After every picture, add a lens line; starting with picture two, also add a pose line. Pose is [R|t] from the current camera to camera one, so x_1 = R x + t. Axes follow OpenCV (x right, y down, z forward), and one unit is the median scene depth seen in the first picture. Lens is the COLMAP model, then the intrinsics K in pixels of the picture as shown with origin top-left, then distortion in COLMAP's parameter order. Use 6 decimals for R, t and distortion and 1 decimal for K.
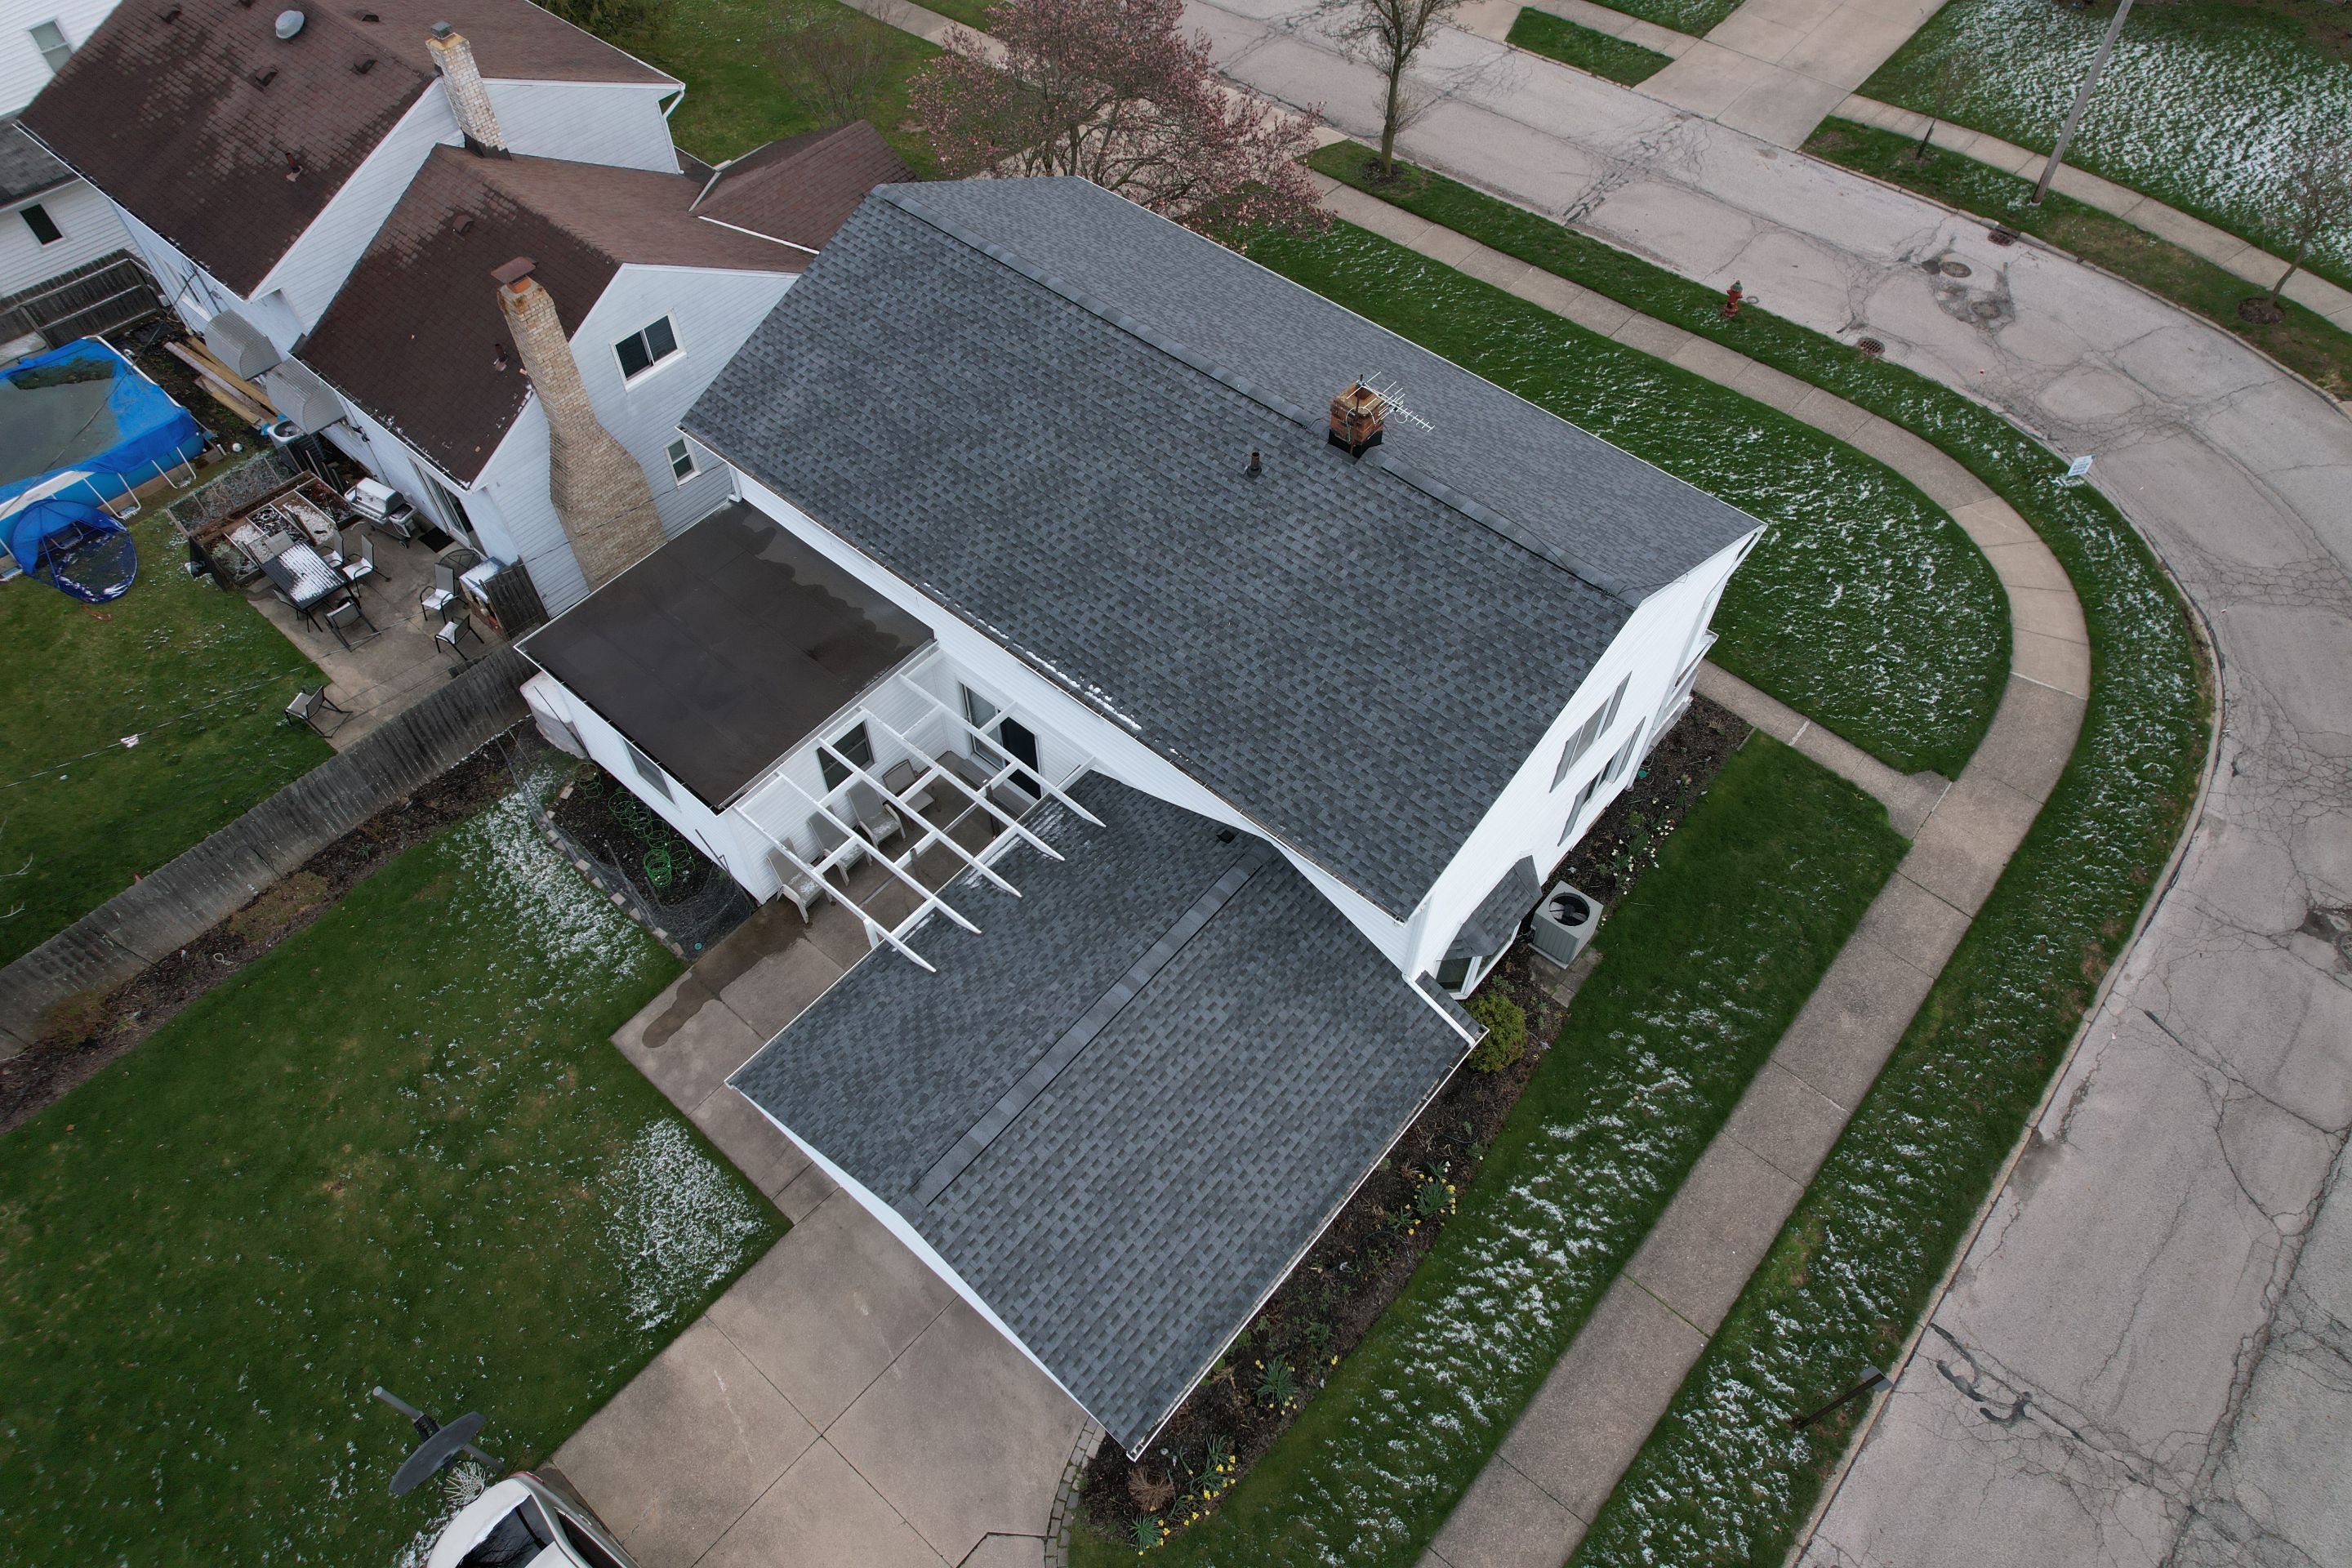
lens RADIAL K [[1505.5, 0, 1175.8], [0, 1505.5, 788.8], [0, 0, 1]] dist [-0.086524, 0.080102]
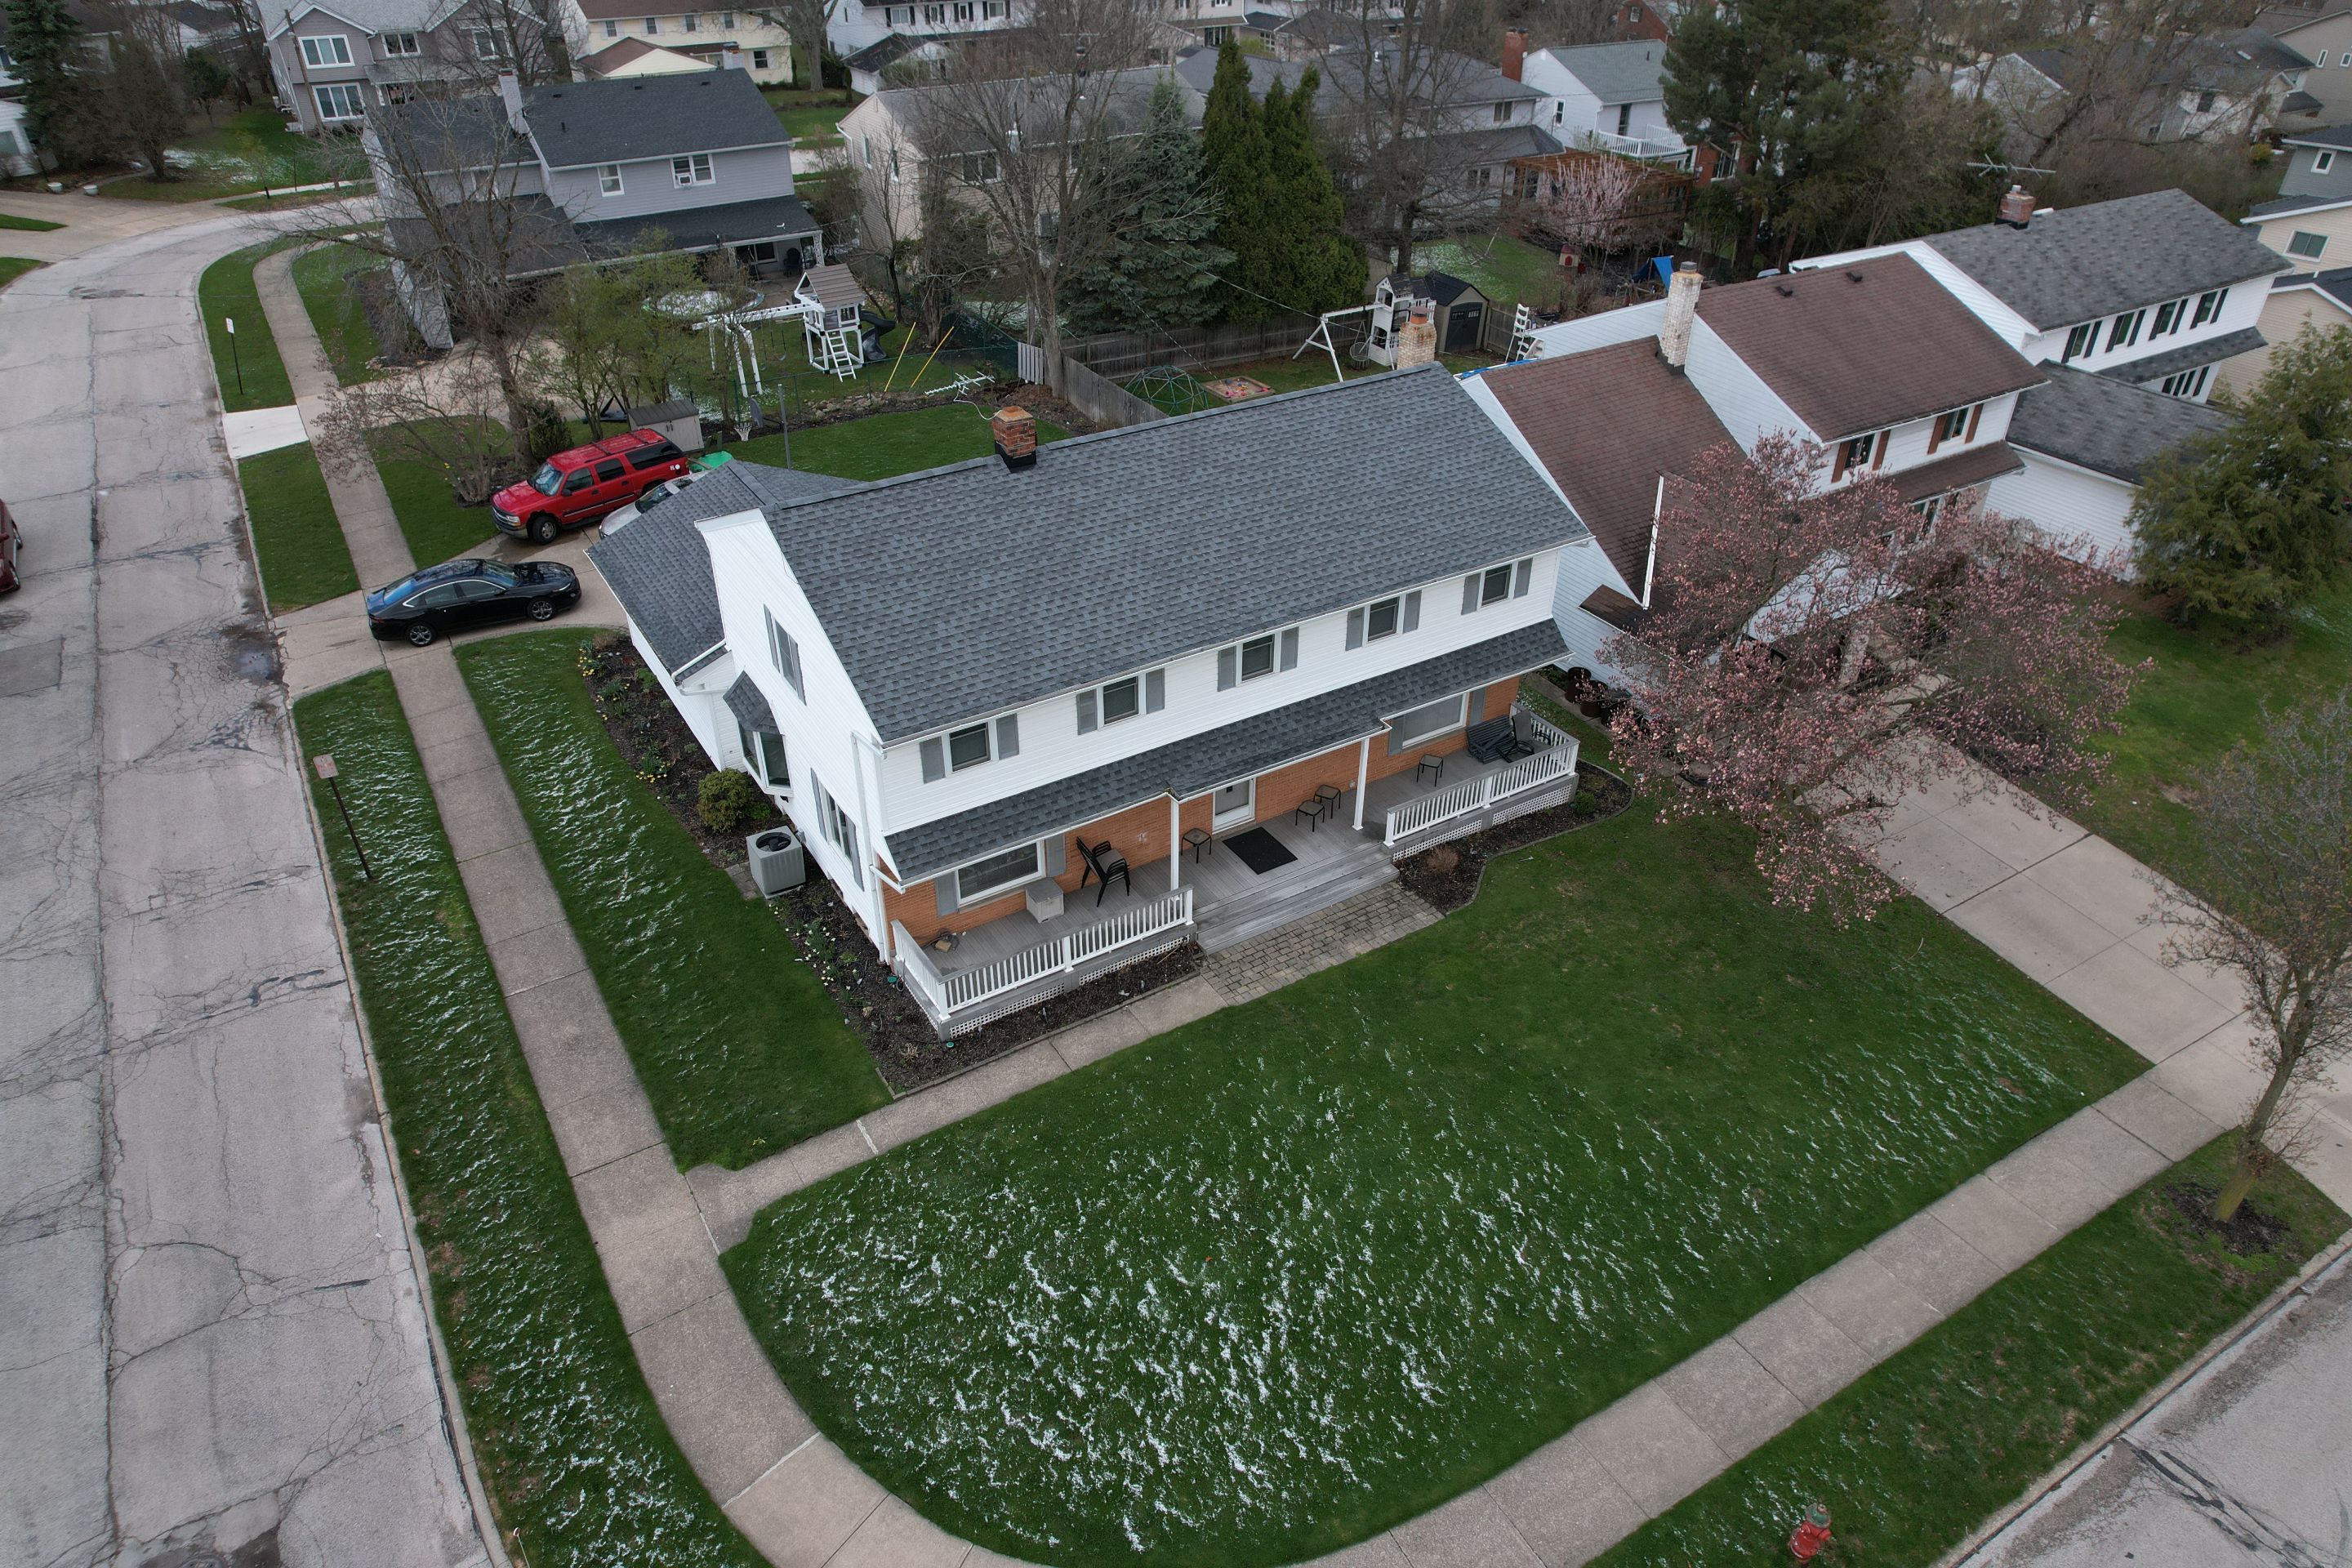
lens RADIAL K [[1505.5, 0, 1175.8], [0, 1505.5, 788.8], [0, 0, 1]] dist [-0.086524, 0.080102]
pose [[-0.301052, 0.521977, -0.798065, 1.160002], [-0.770212, 0.360351, 0.526233, -0.847340], [0.562265, 0.773102, 0.293549, 0.869324]]
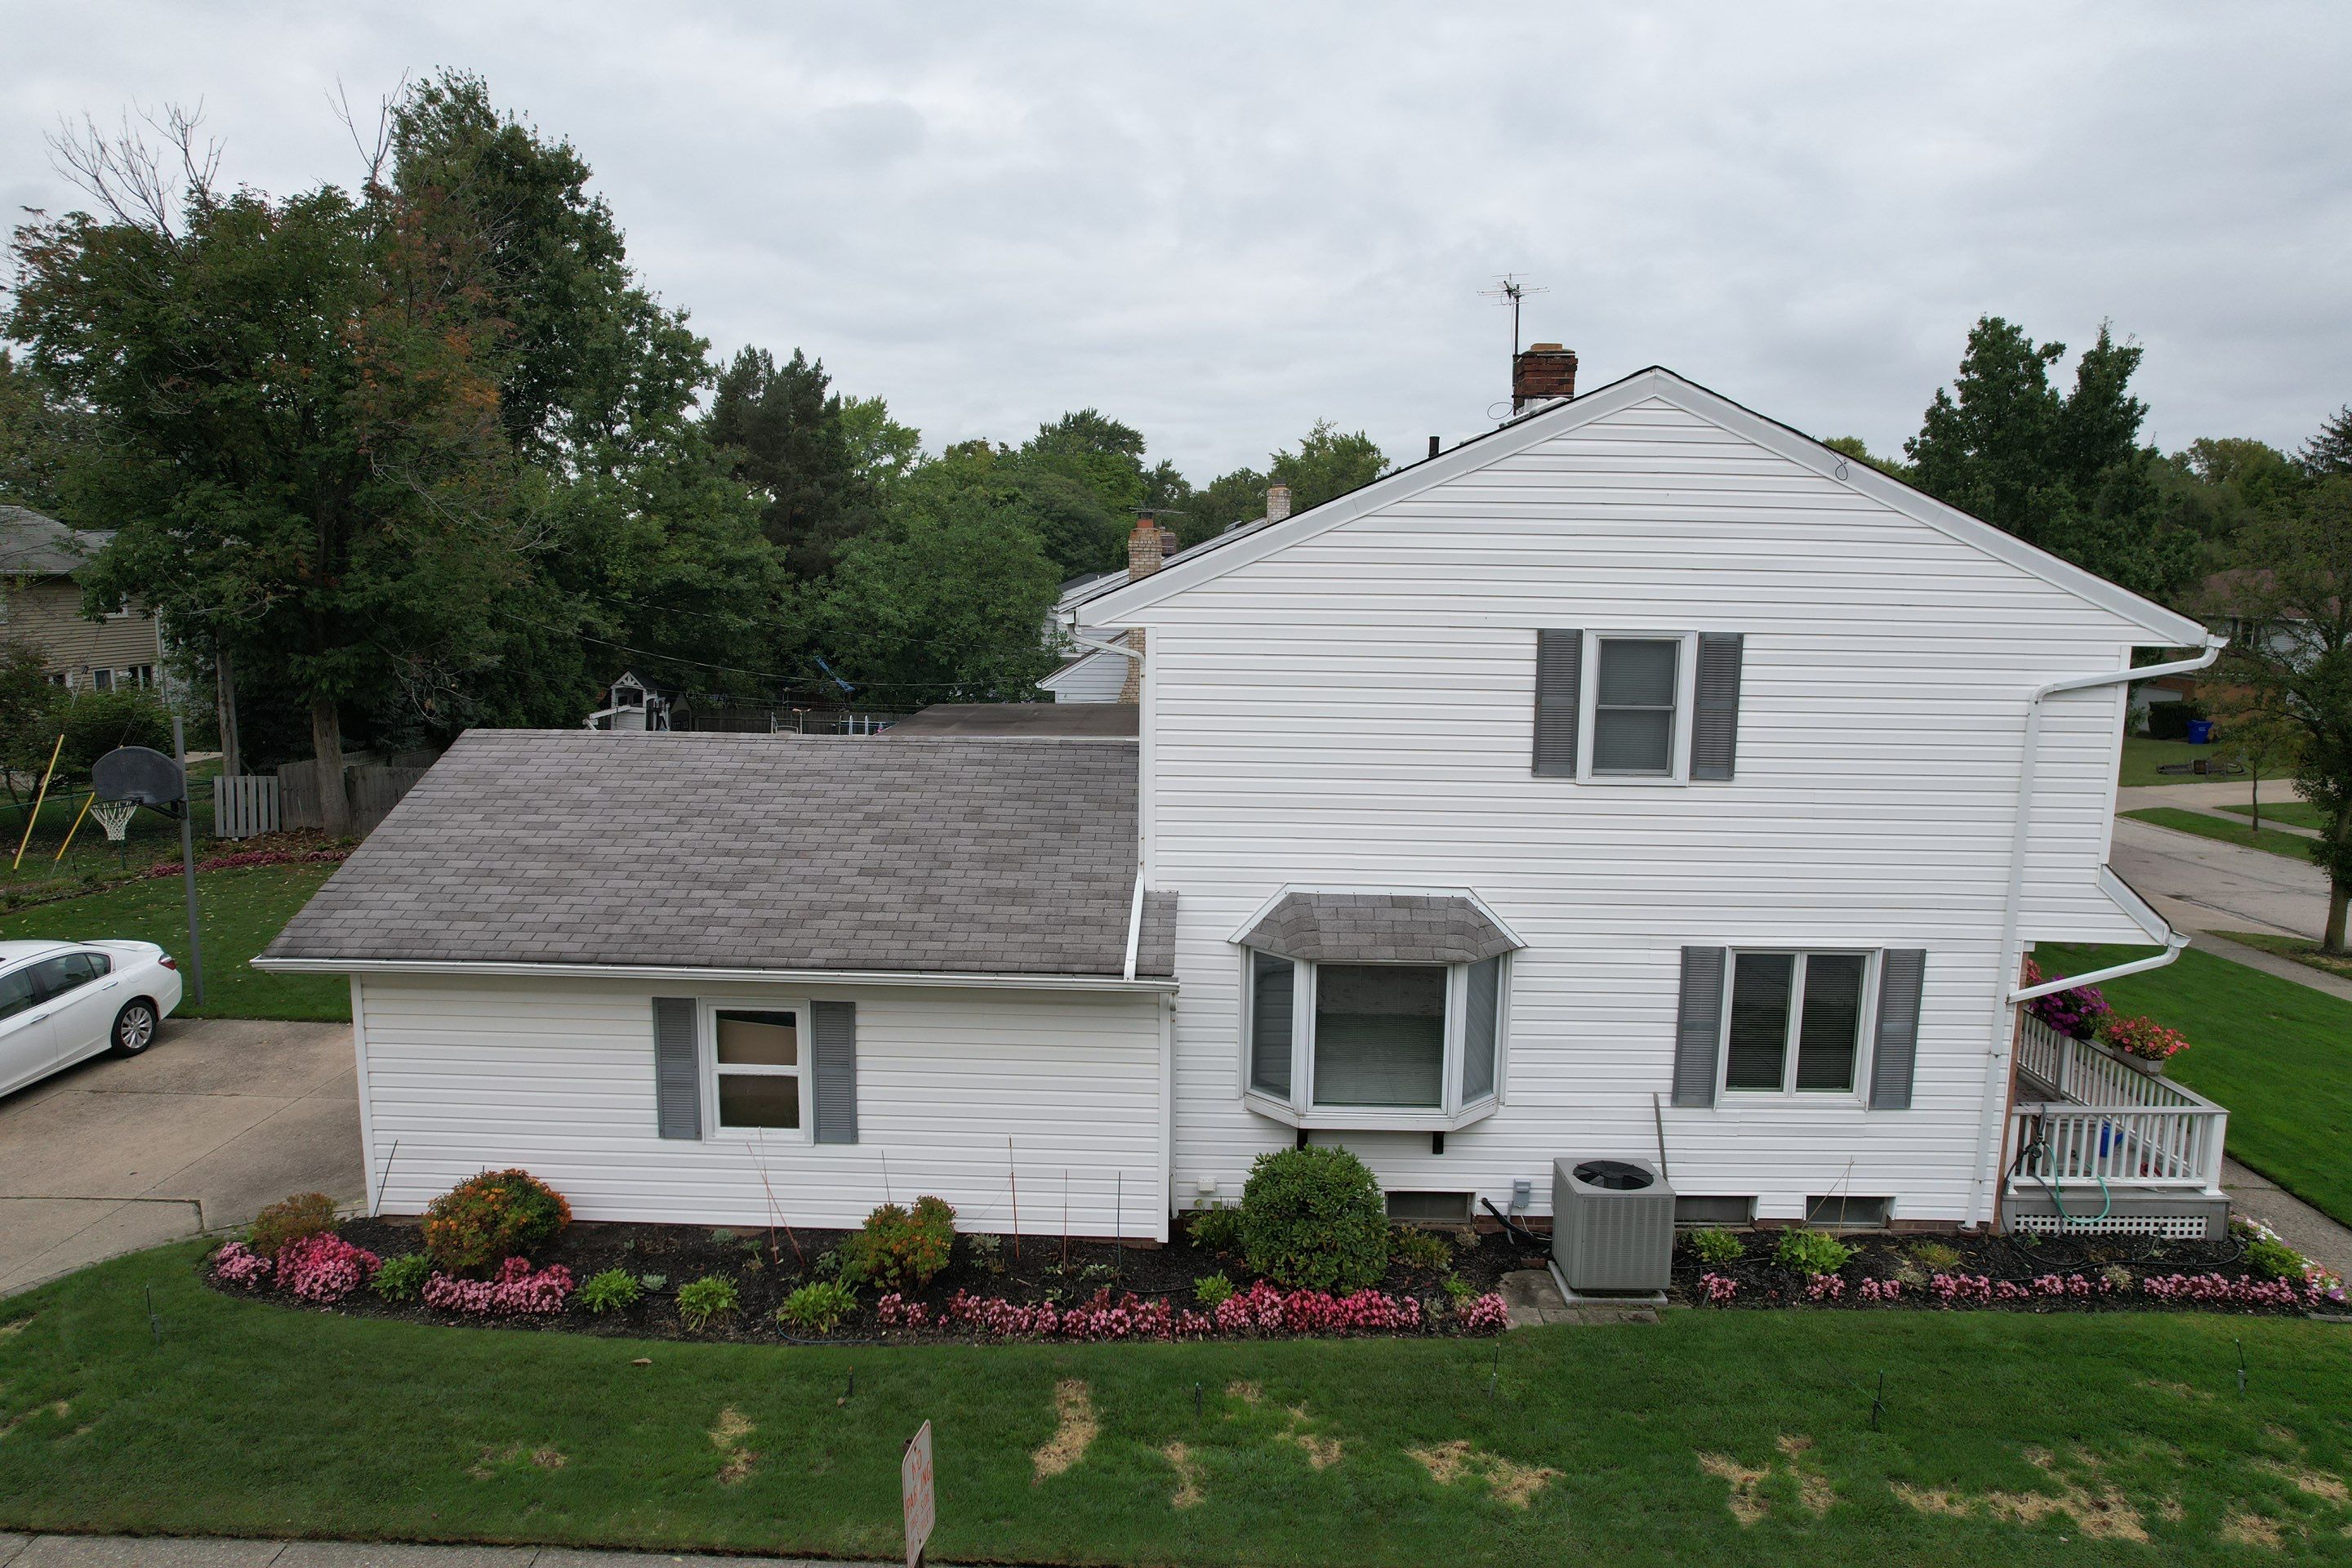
lens RADIAL K [[1505.5, 0, 1175.8], [0, 1505.5, 788.8], [0, 0, 1]] dist [-0.086524, 0.080102]
pose [[0.639057, 0.123359, -0.759203, 0.583181], [-0.625519, 0.657735, -0.419656, 0.327181], [0.447585, 0.743080, 0.497493, 0.626529]]
